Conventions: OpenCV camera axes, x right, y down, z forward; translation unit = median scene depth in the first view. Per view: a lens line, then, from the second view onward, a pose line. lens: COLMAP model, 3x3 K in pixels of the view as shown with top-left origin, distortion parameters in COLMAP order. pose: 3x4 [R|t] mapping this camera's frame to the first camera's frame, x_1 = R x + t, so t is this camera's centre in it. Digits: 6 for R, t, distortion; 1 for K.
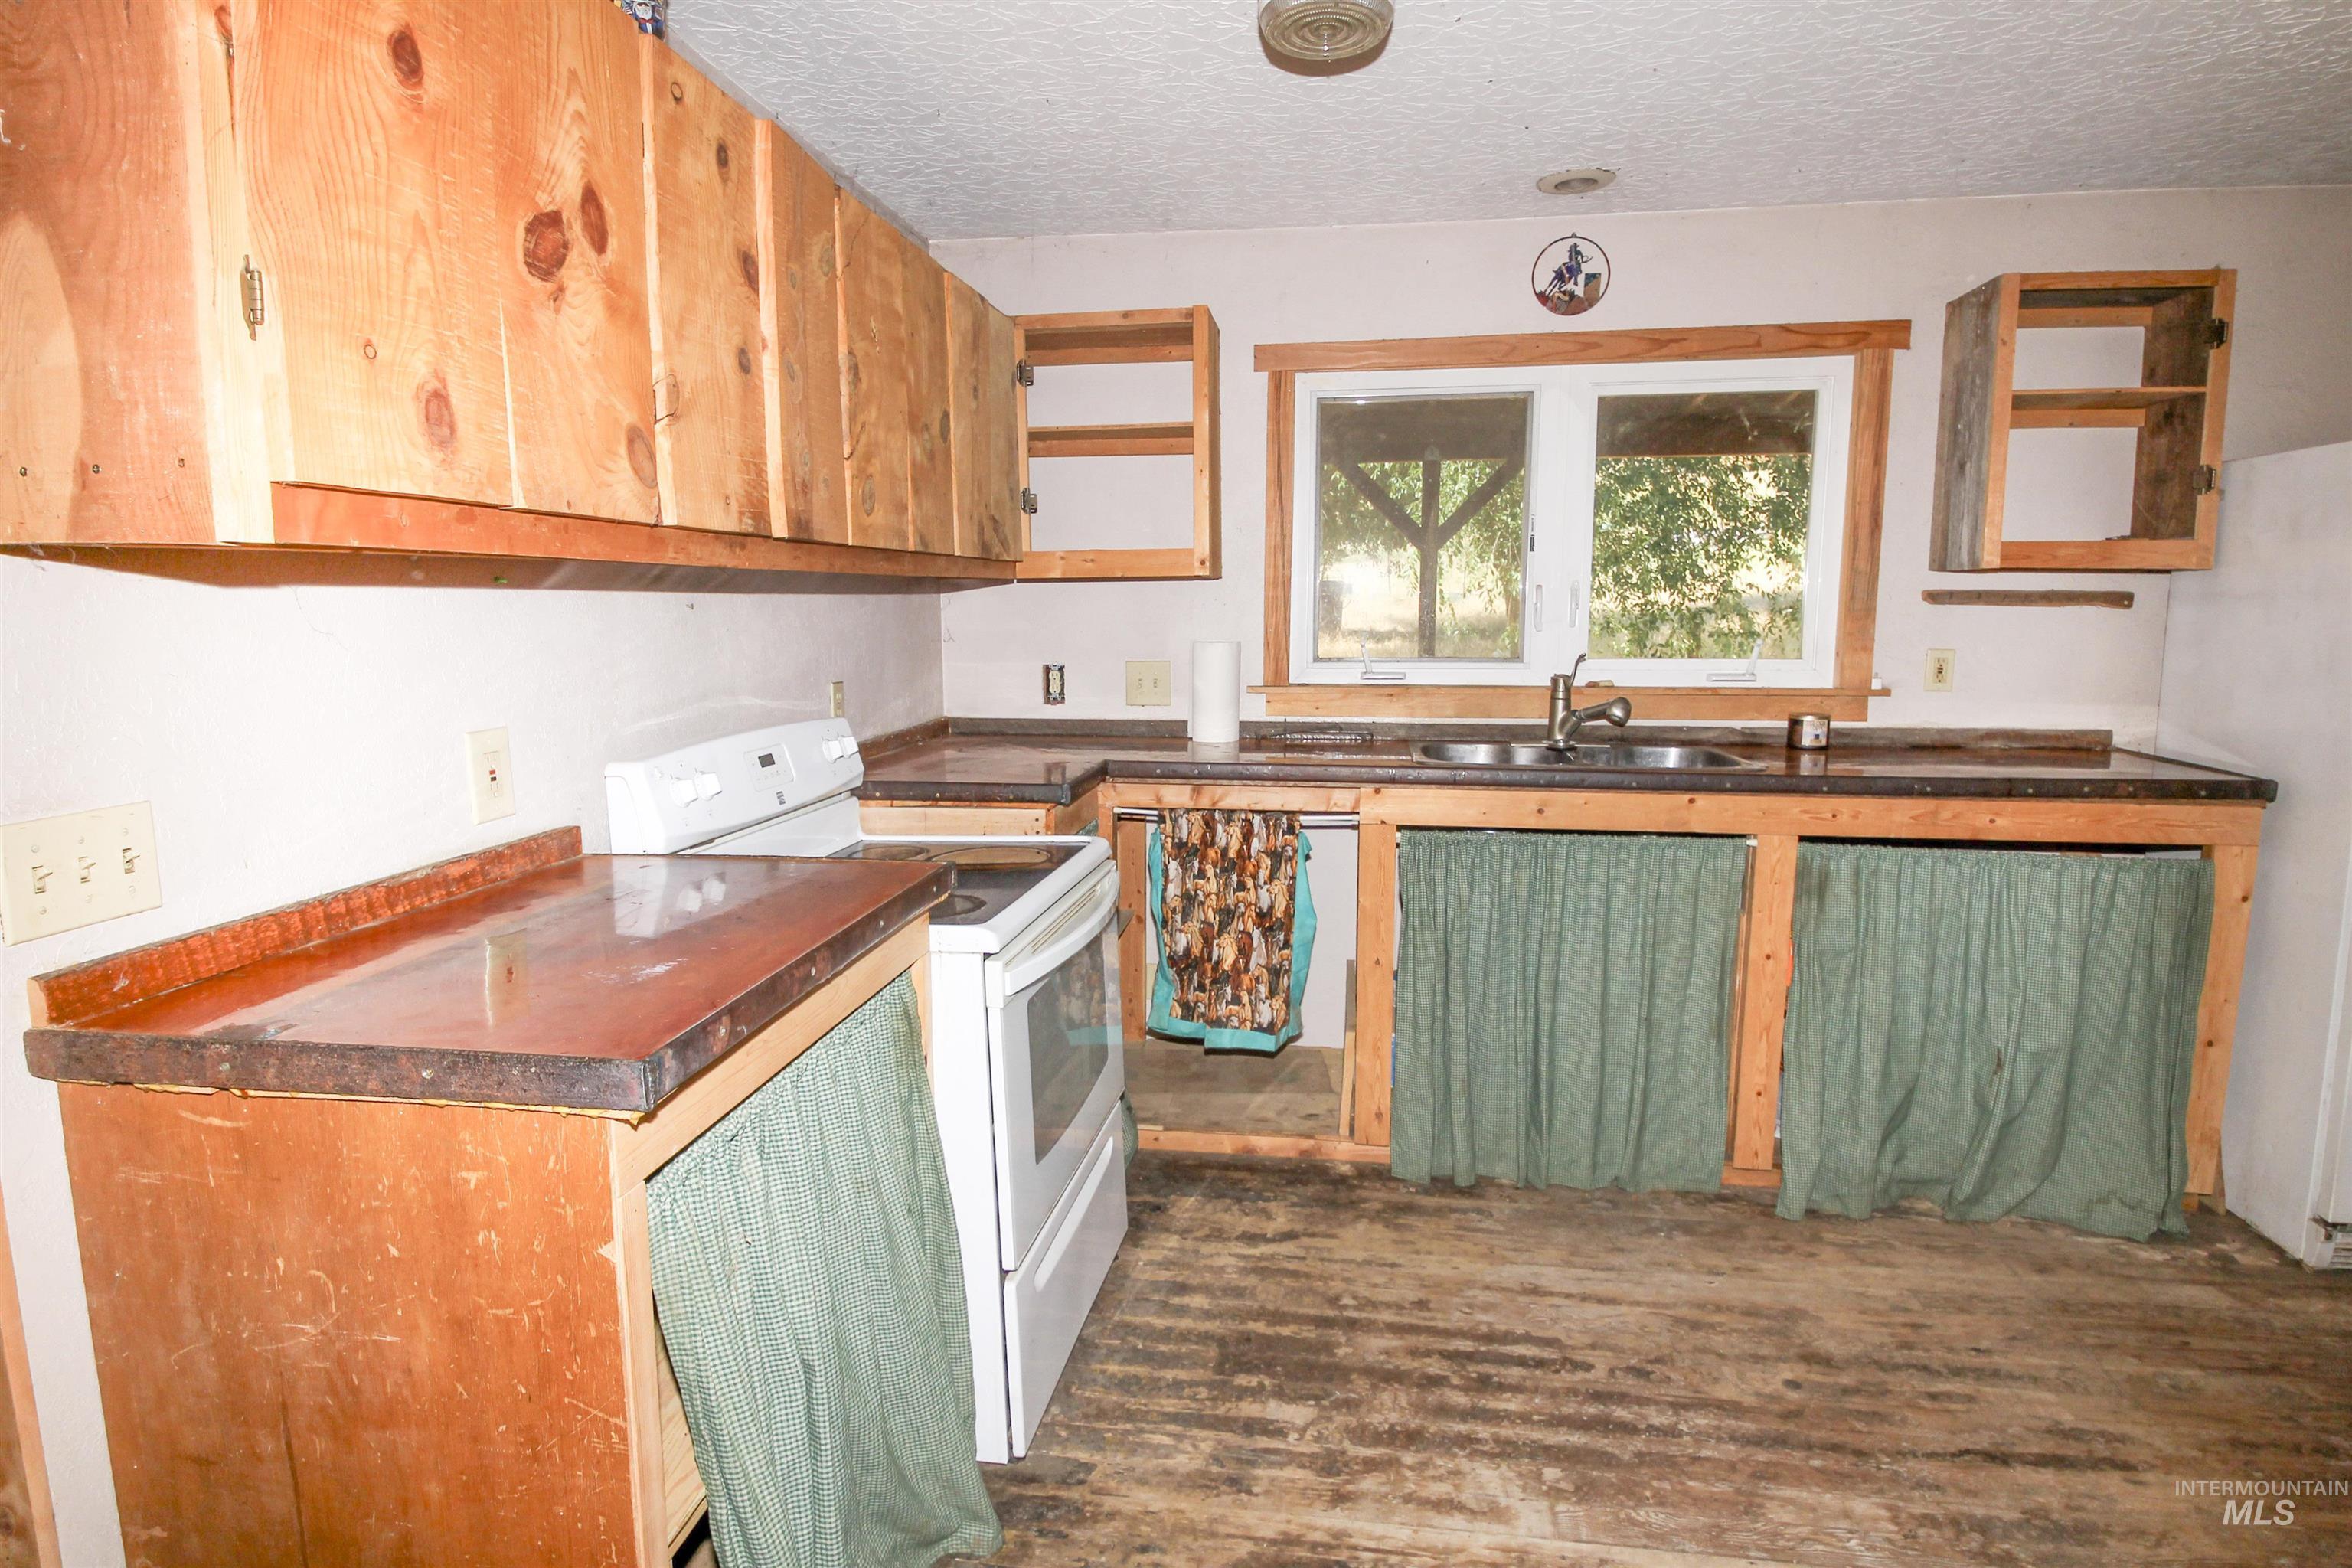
lens RADIAL K [[1232.1, 0, 1176.2], [0, 1232.1, 754.9], [0, 0, 1]] dist [0.016556, -0.001129]
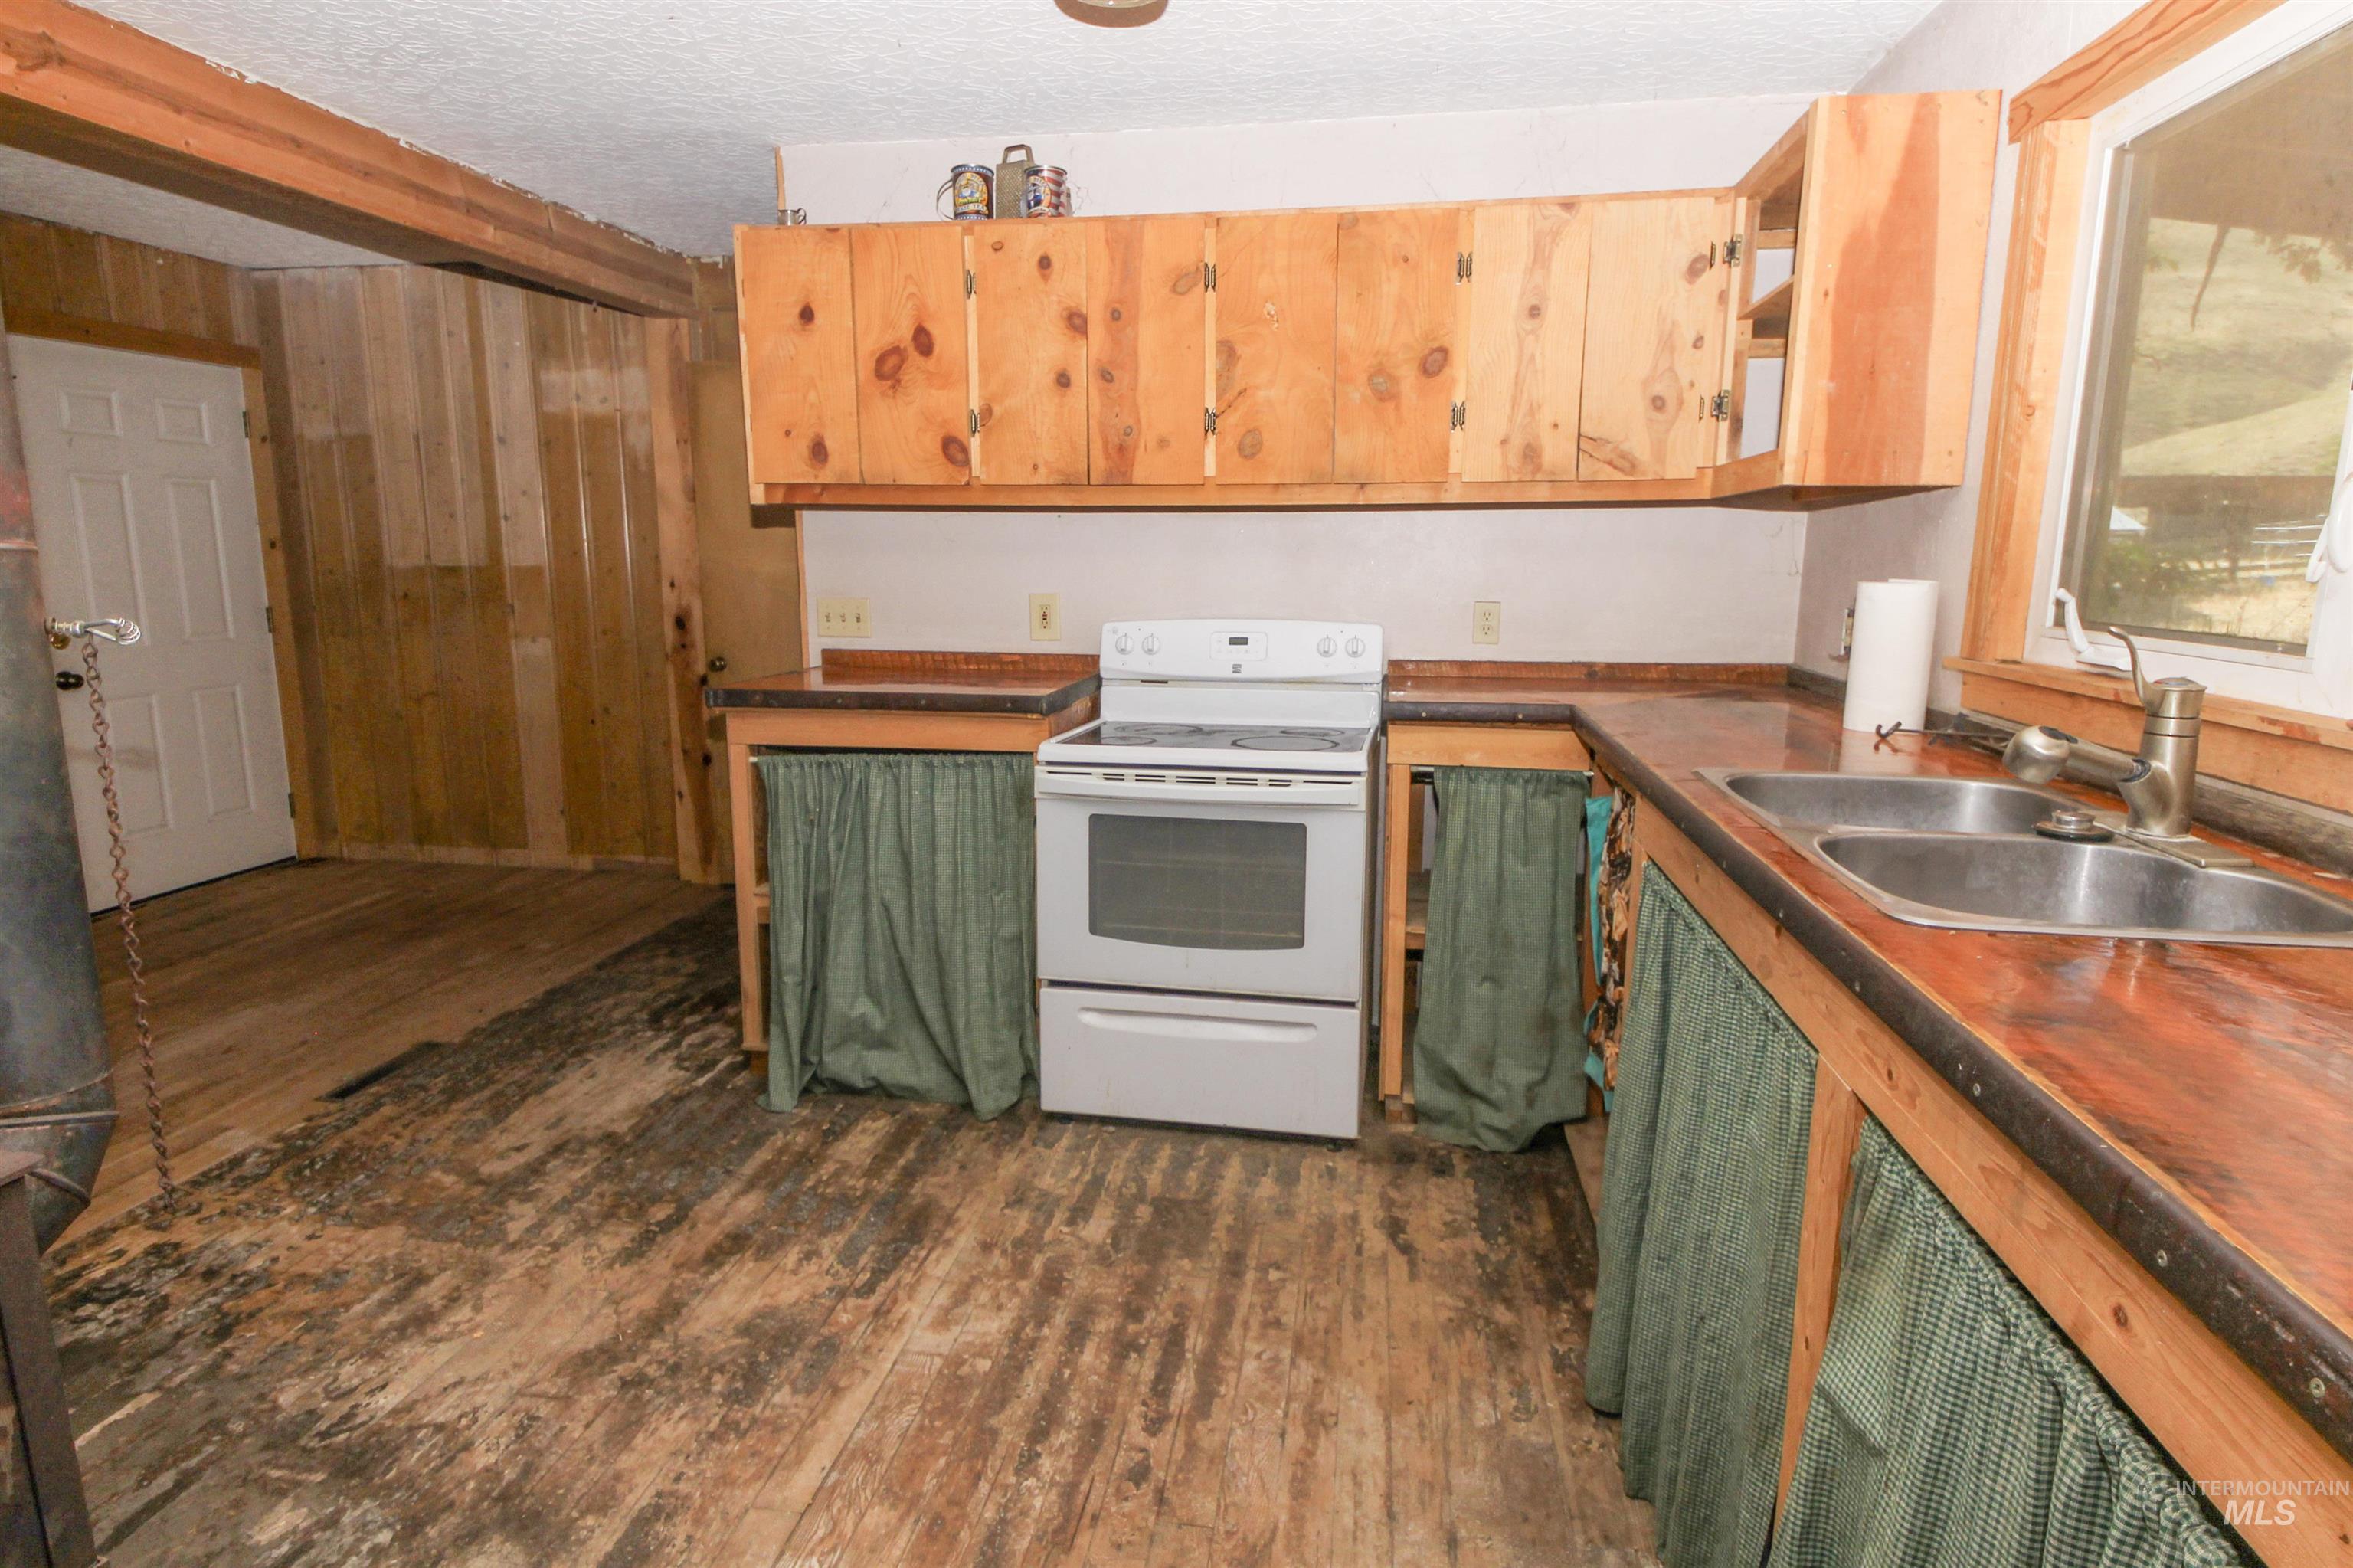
lens RADIAL K [[1172.8, 0, 1182.1], [0, 1172.8, 735.9], [0, 0, 1]] dist [0.040447, 0.000251]
pose [[0.025413, 0.161073, -0.986615, 1.045003], [-0.134022, 0.978573, 0.156308, -0.095380], [0.990652, 0.128256, 0.046456, 0.916892]]
